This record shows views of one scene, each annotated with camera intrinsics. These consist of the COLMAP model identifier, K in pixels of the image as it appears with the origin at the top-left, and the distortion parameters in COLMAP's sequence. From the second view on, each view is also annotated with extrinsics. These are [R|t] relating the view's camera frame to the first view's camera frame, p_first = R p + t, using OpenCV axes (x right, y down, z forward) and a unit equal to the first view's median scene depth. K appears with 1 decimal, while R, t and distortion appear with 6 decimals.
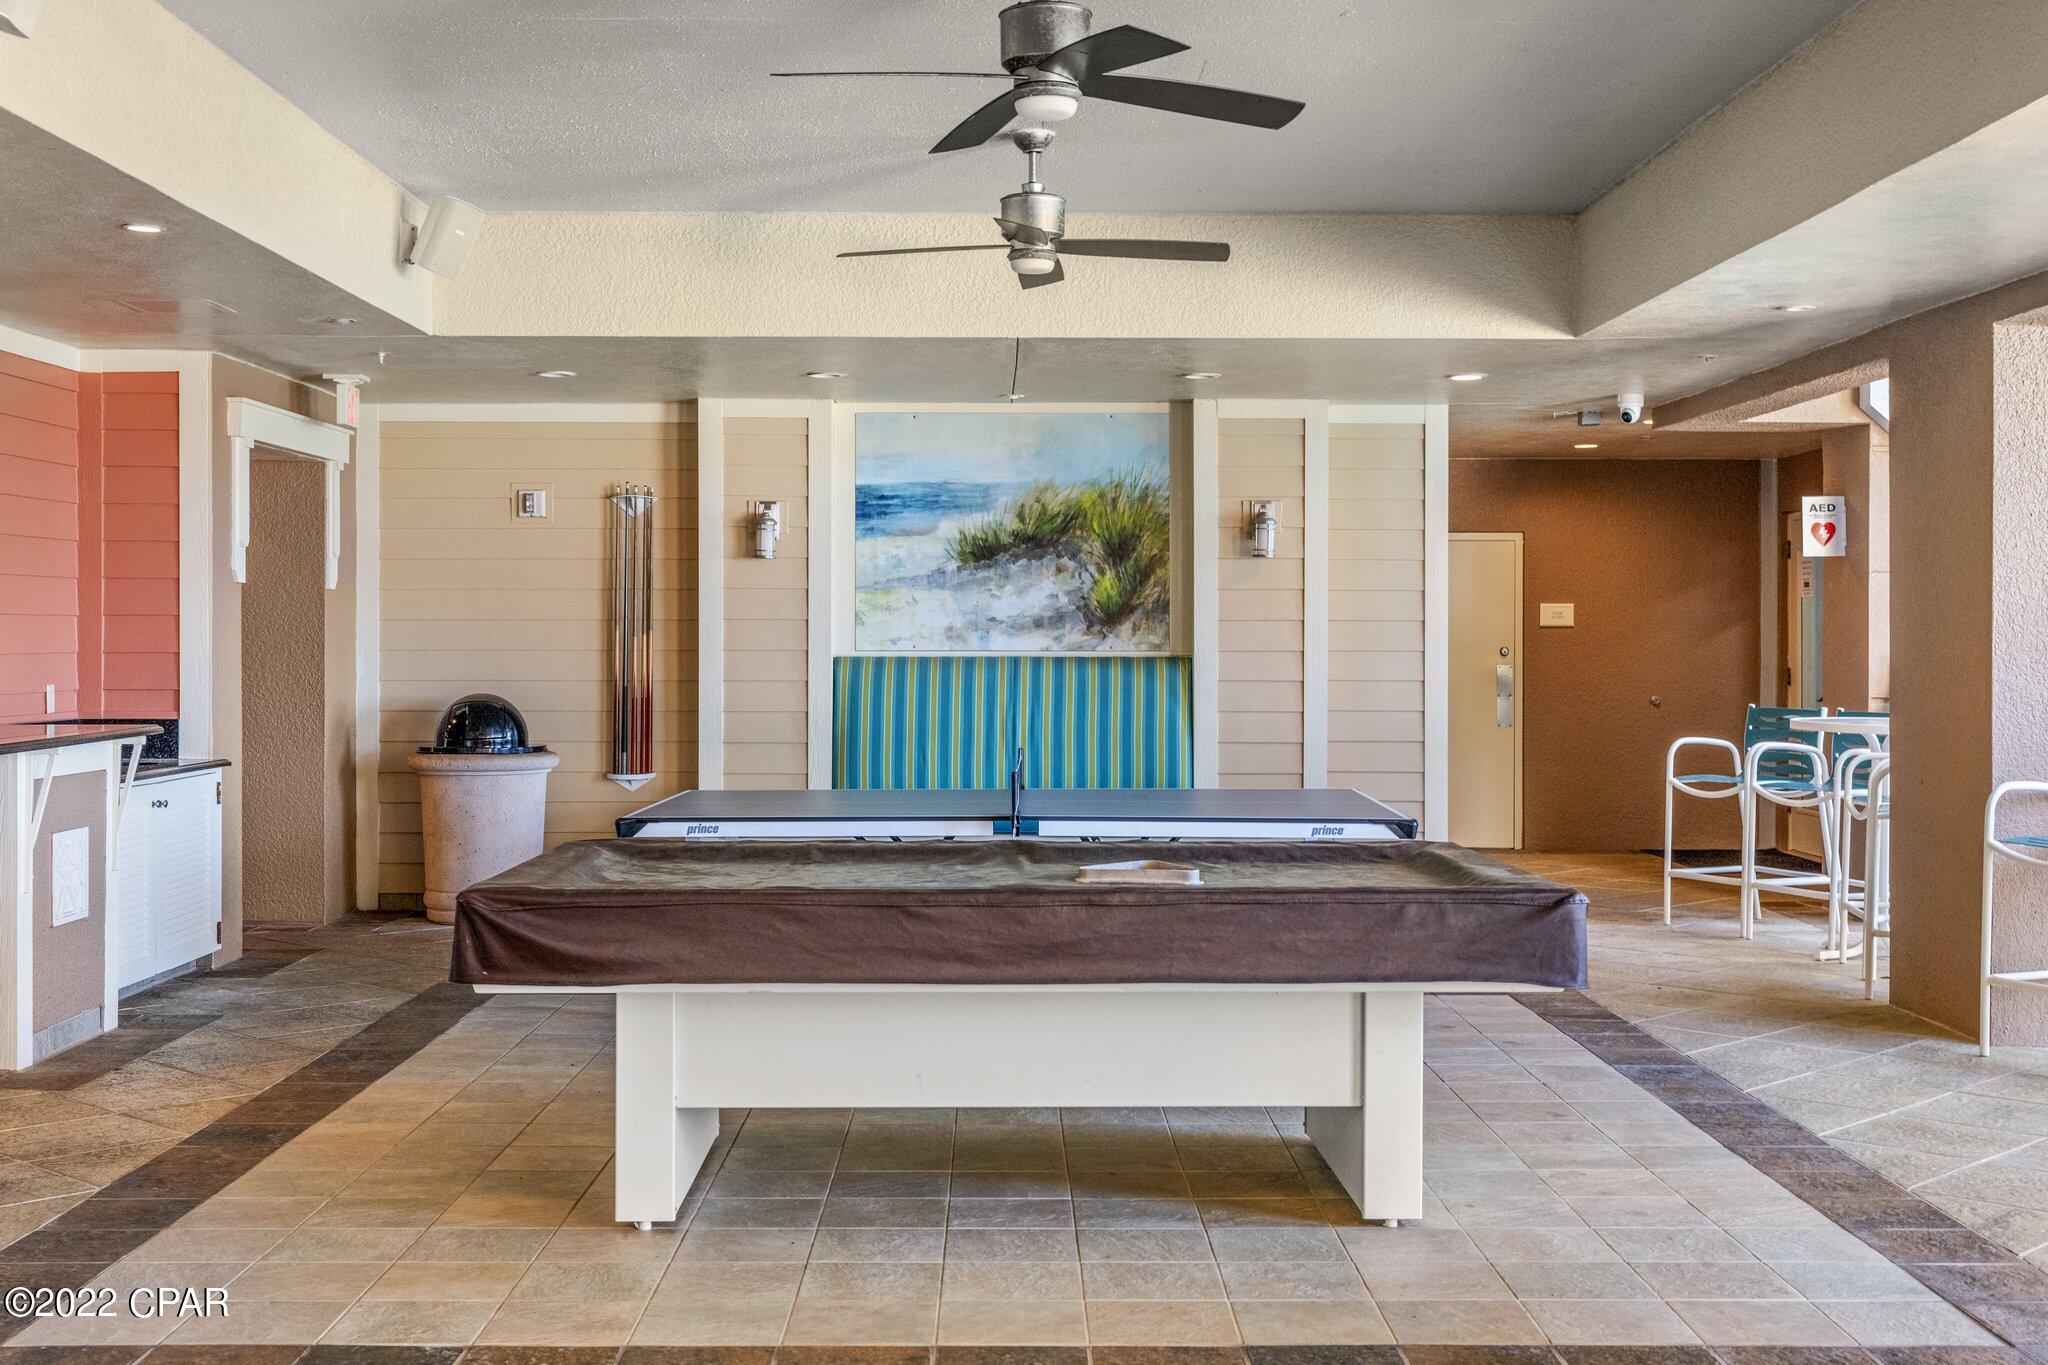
lens RADIAL K [[2405.1, 0, 1025.9], [0, 2405.1, 679.7], [0, 0, 1]] dist [-0.033922, 0.000000]
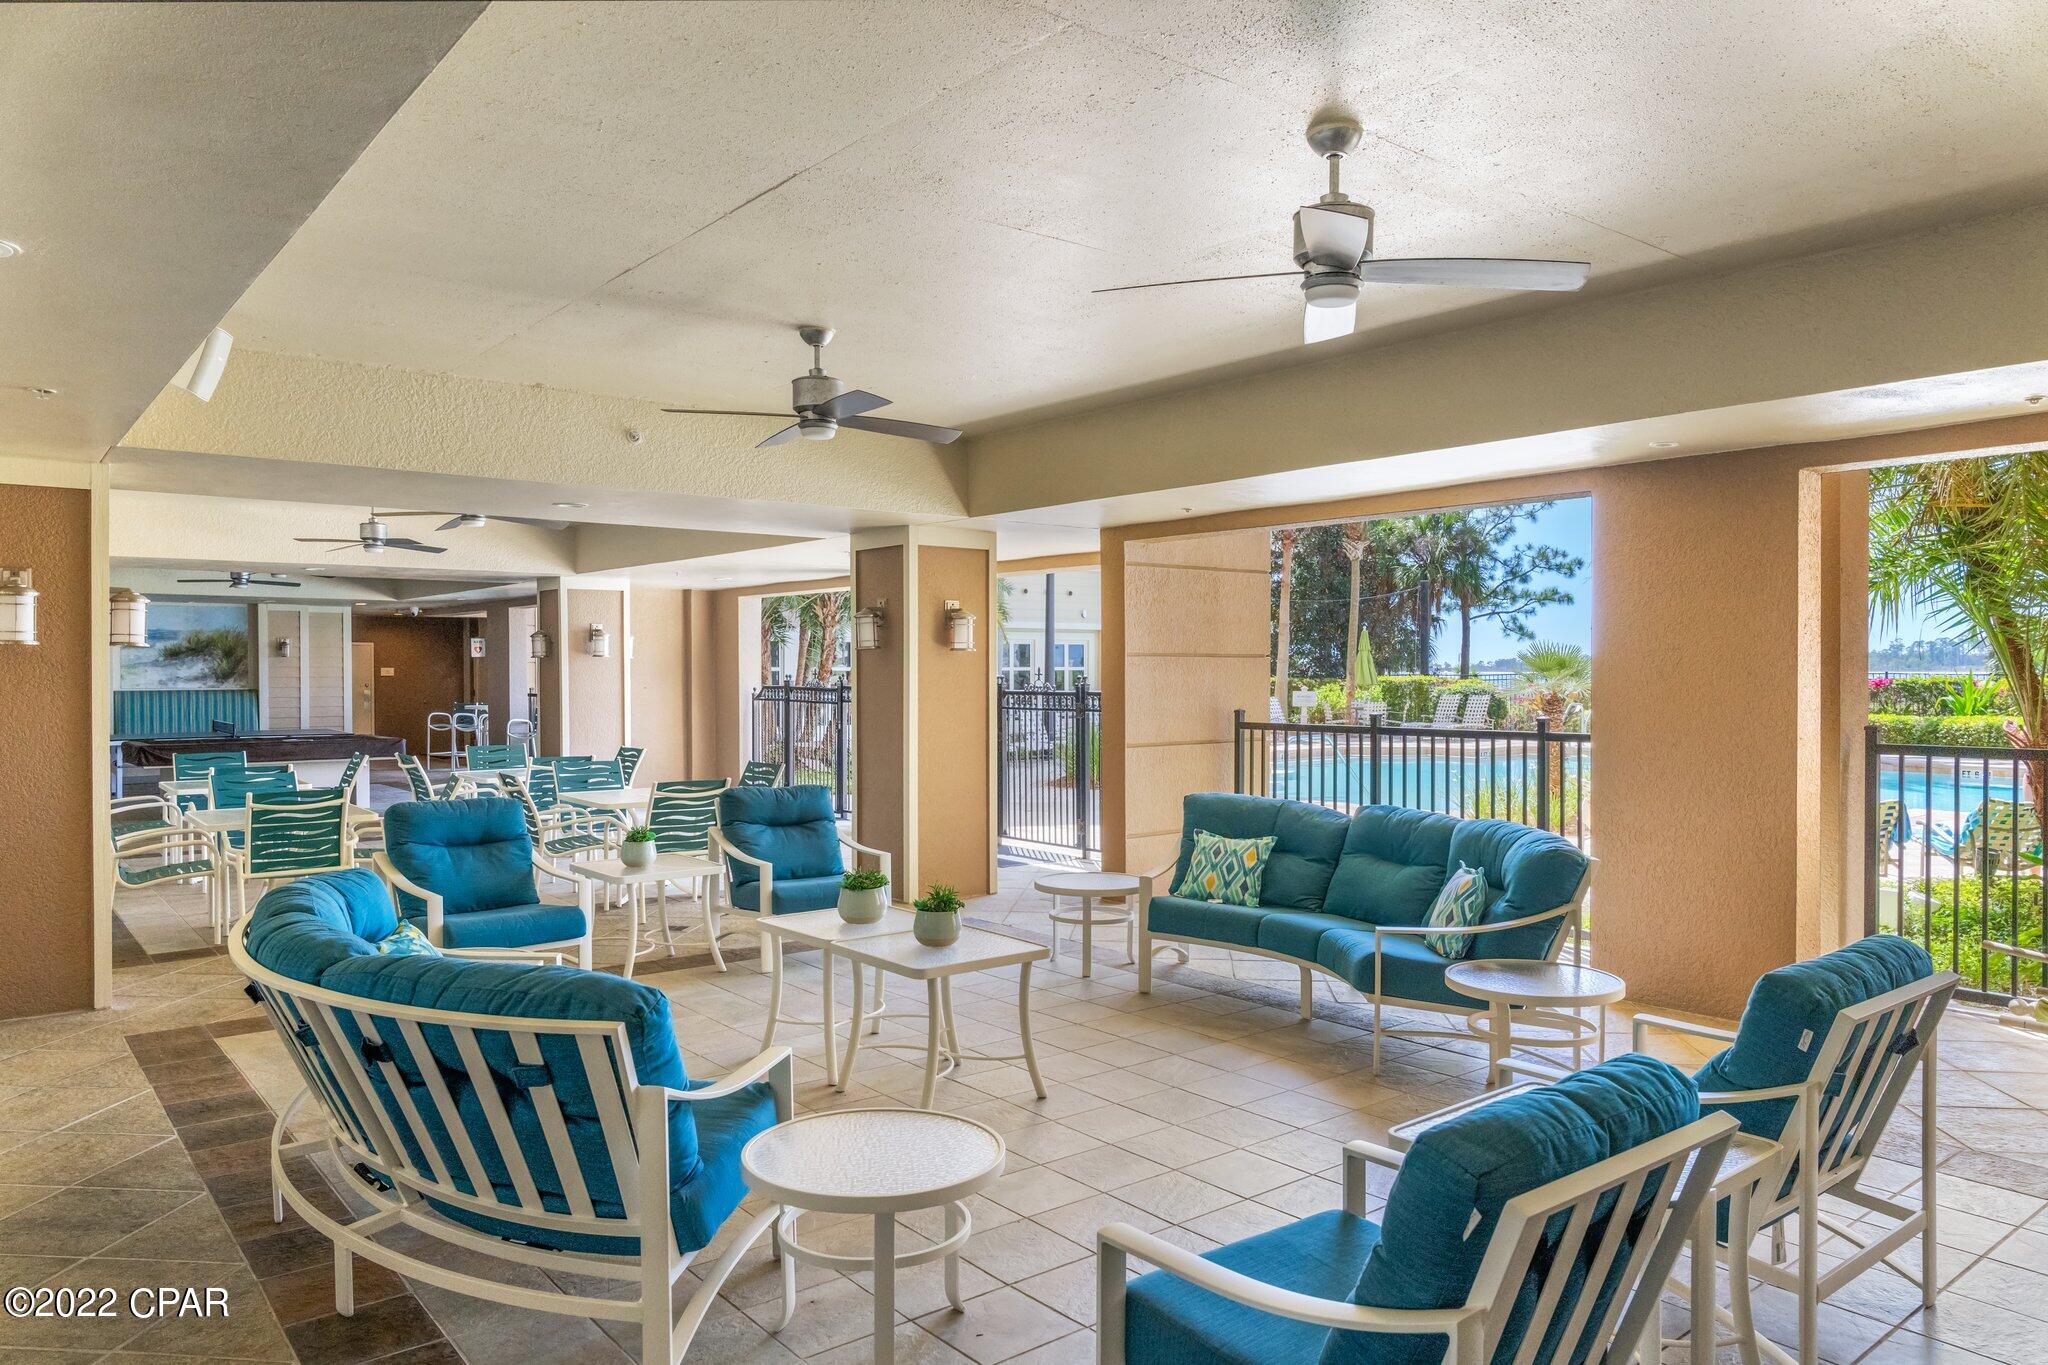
lens RADIAL K [[1359.5, 0, 1031.5], [0, 1359.5, 683.8], [0, 0, 1]] dist [0.010641, 0.001248]
pose [[0.781900, -0.008355, 0.623348, -0.234243], [0.010191, 0.999948, 0.000620, -0.008034], [-0.623320, 0.005868, 0.781944, -0.915199]]
